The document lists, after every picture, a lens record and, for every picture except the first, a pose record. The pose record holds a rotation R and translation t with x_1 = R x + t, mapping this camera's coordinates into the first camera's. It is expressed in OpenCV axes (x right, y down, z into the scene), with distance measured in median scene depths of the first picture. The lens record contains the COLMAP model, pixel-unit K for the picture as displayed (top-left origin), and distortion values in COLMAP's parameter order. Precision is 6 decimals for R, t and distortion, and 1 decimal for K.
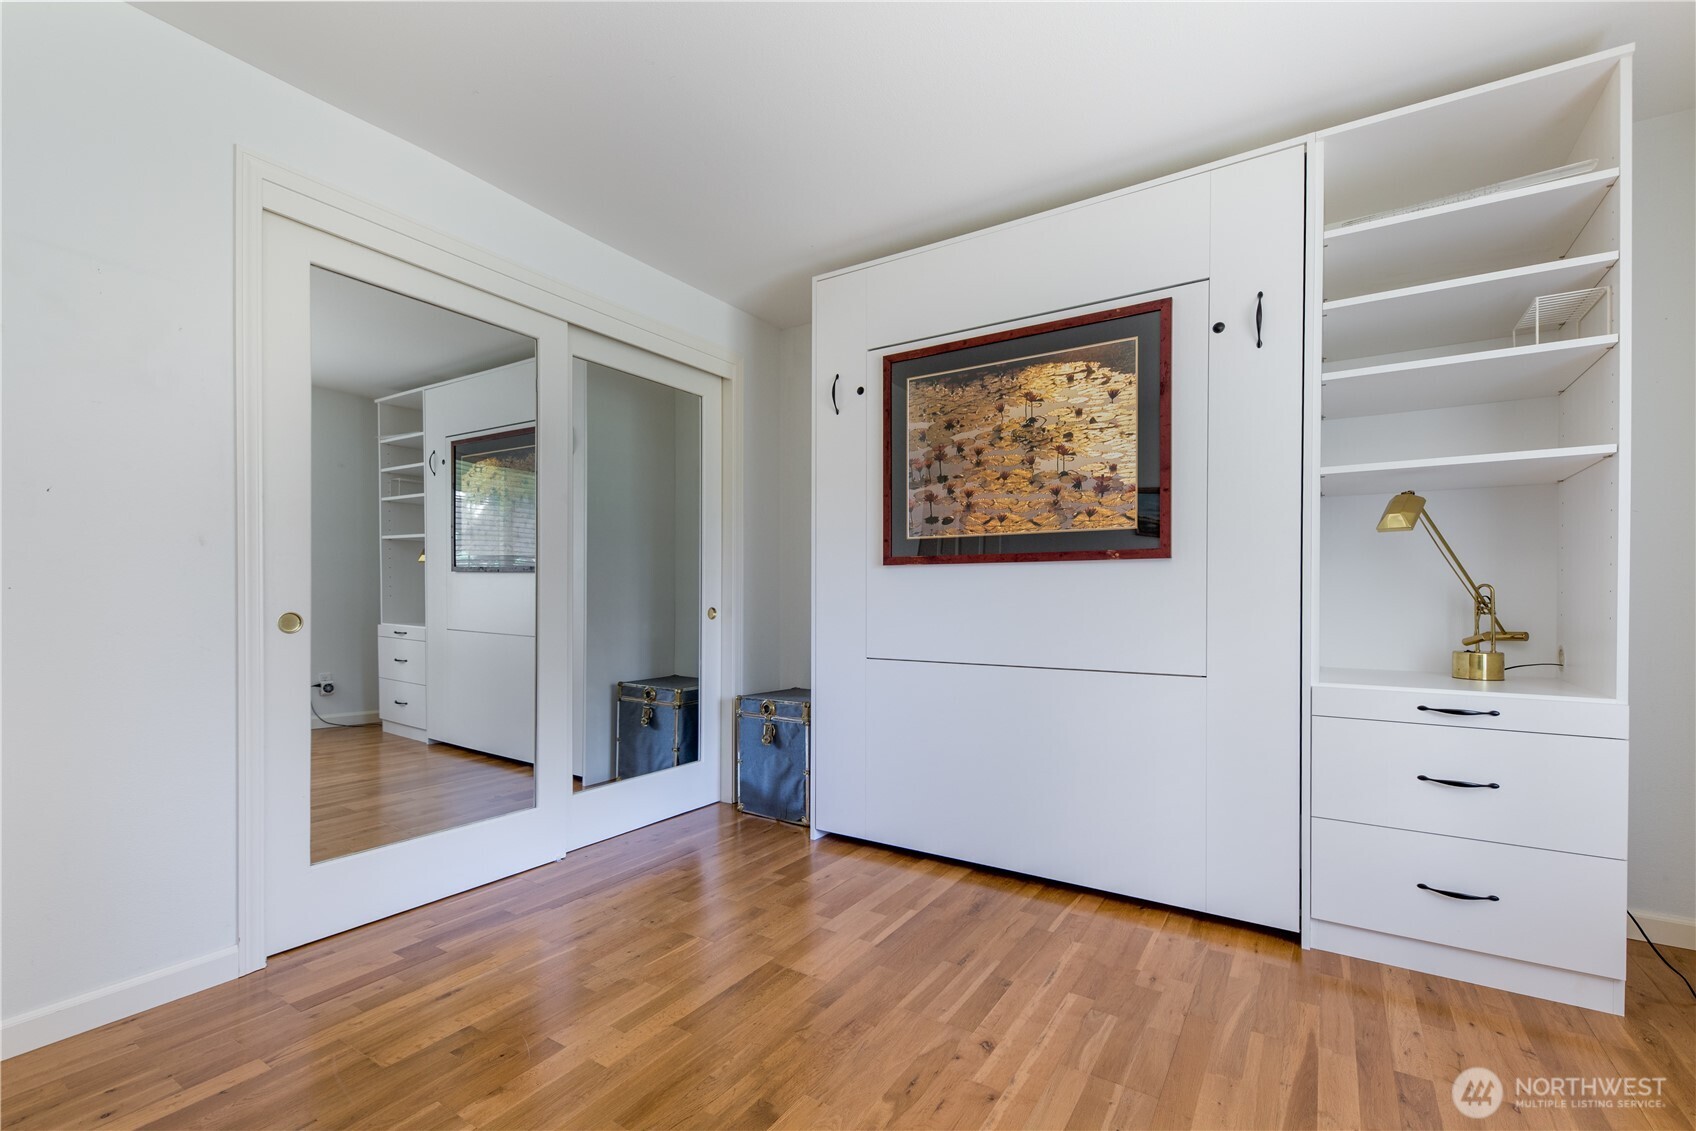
lens RADIAL K [[735.9, 0, 848.5], [0, 735.9, 588.0], [0, 0, 1]] dist [0.004216, 0.000221]
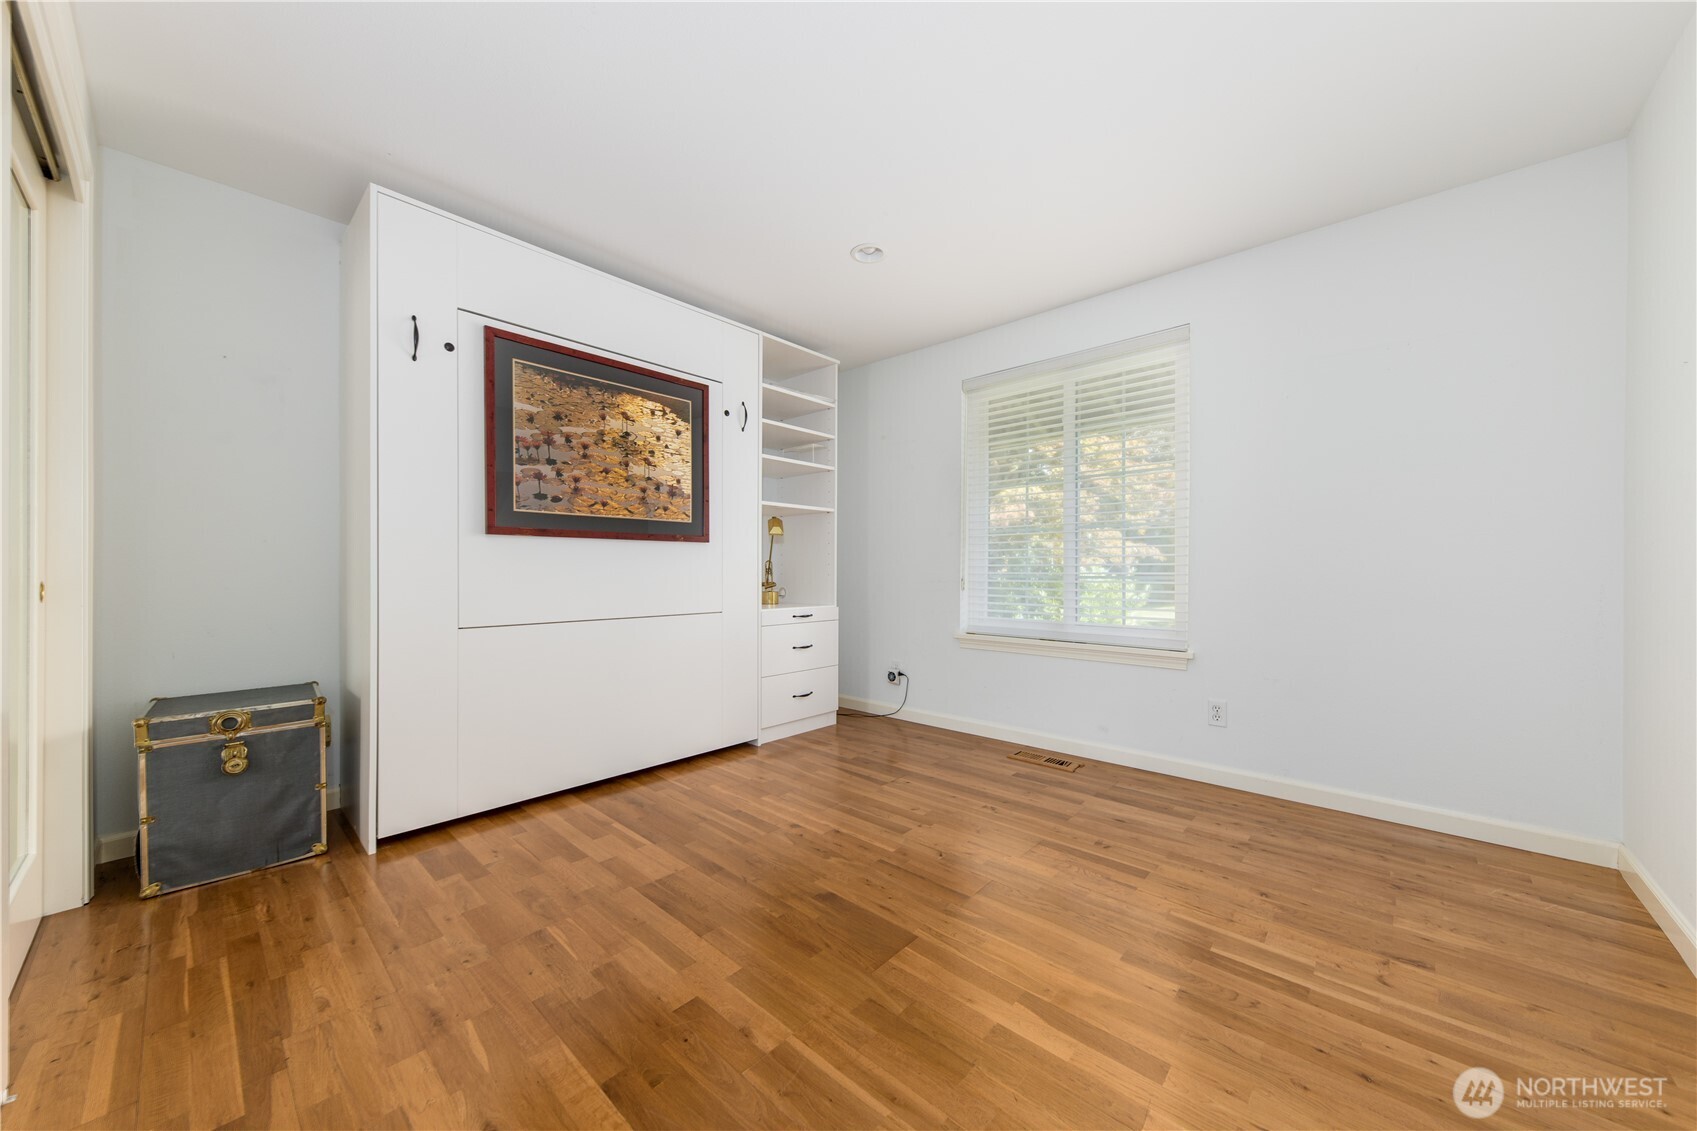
lens RADIAL K [[598.8, 0, 848.5], [0, 598.8, 565.5], [0, 0, 1]] dist [-0.000187, -0.000005]
pose [[0.163136, 0.008672, 0.986566, -0.756958], [-0.005246, 0.999955, -0.007922, 0.017982], [-0.986590, -0.003883, 0.163174, 0.423818]]
